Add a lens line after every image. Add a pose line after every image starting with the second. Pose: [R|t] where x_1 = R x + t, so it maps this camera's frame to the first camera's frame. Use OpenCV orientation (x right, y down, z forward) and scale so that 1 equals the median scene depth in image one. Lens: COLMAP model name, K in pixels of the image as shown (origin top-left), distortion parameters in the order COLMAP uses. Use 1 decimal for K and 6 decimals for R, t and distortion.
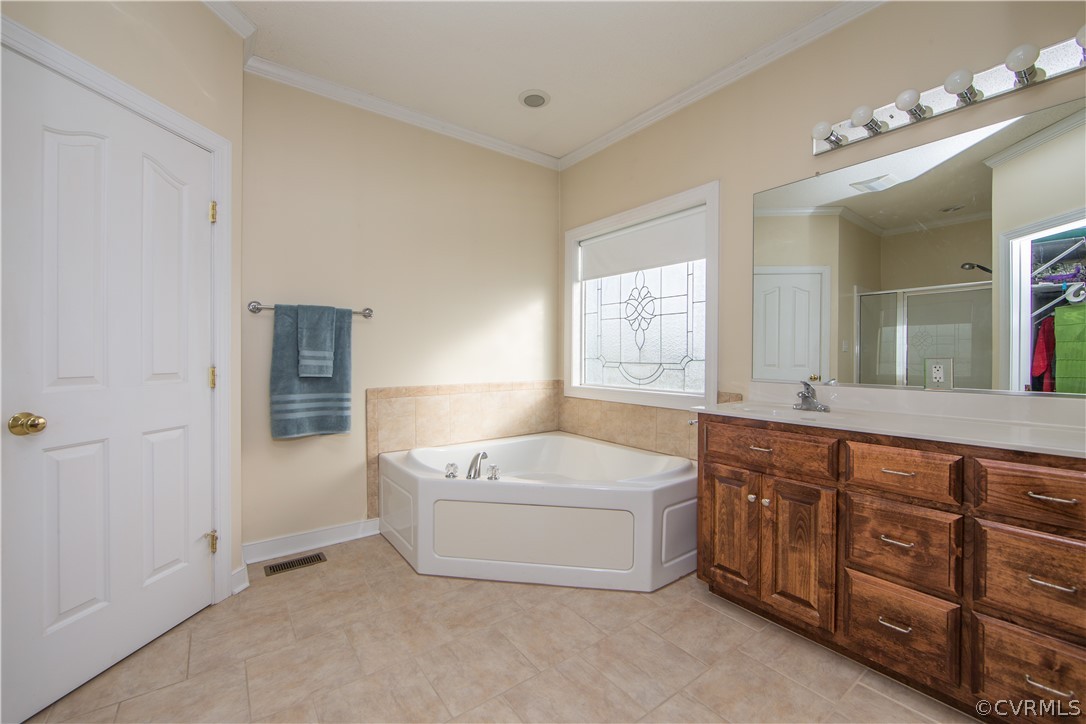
lens RADIAL K [[427.9, 0, 541.6], [0, 427.9, 359.3], [0, 0, 1]] dist [-0.012234, 0.001065]
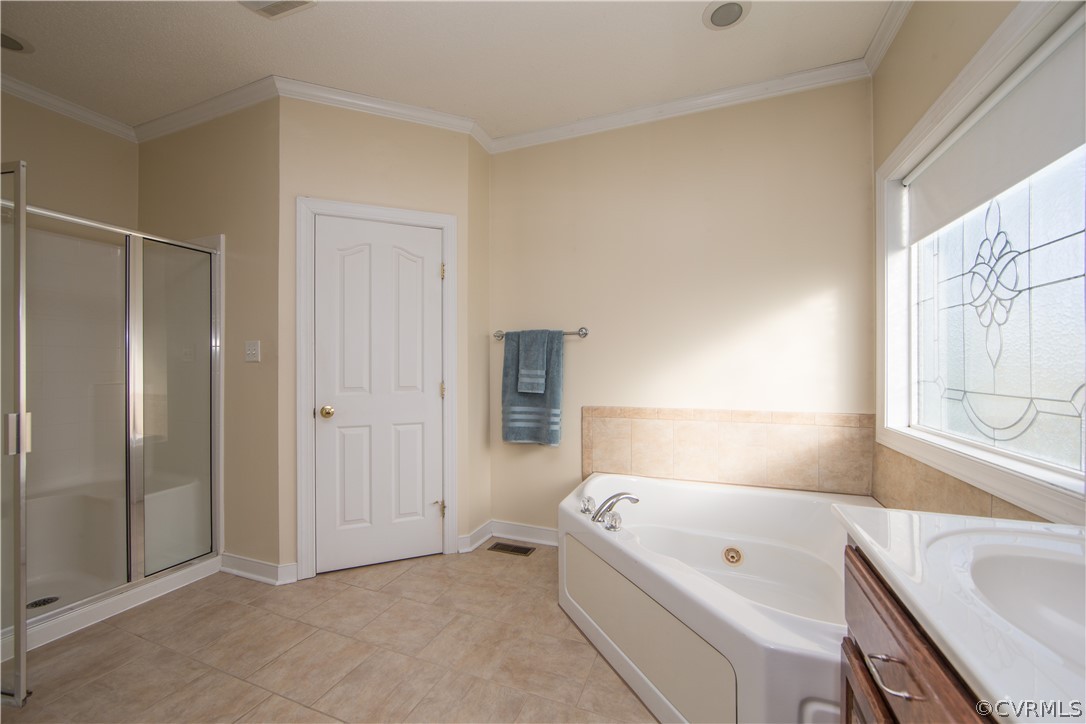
lens RADIAL K [[427.9, 0, 546.9], [0, 427.9, 368.6], [0, 0, 1]] dist [-0.012234, 0.001065]
pose [[0.538719, 0.002007, -0.842483, 0.448505], [-0.006655, 0.999976, -0.001873, -0.020472], [0.842459, 0.006616, 0.538720, 0.408578]]
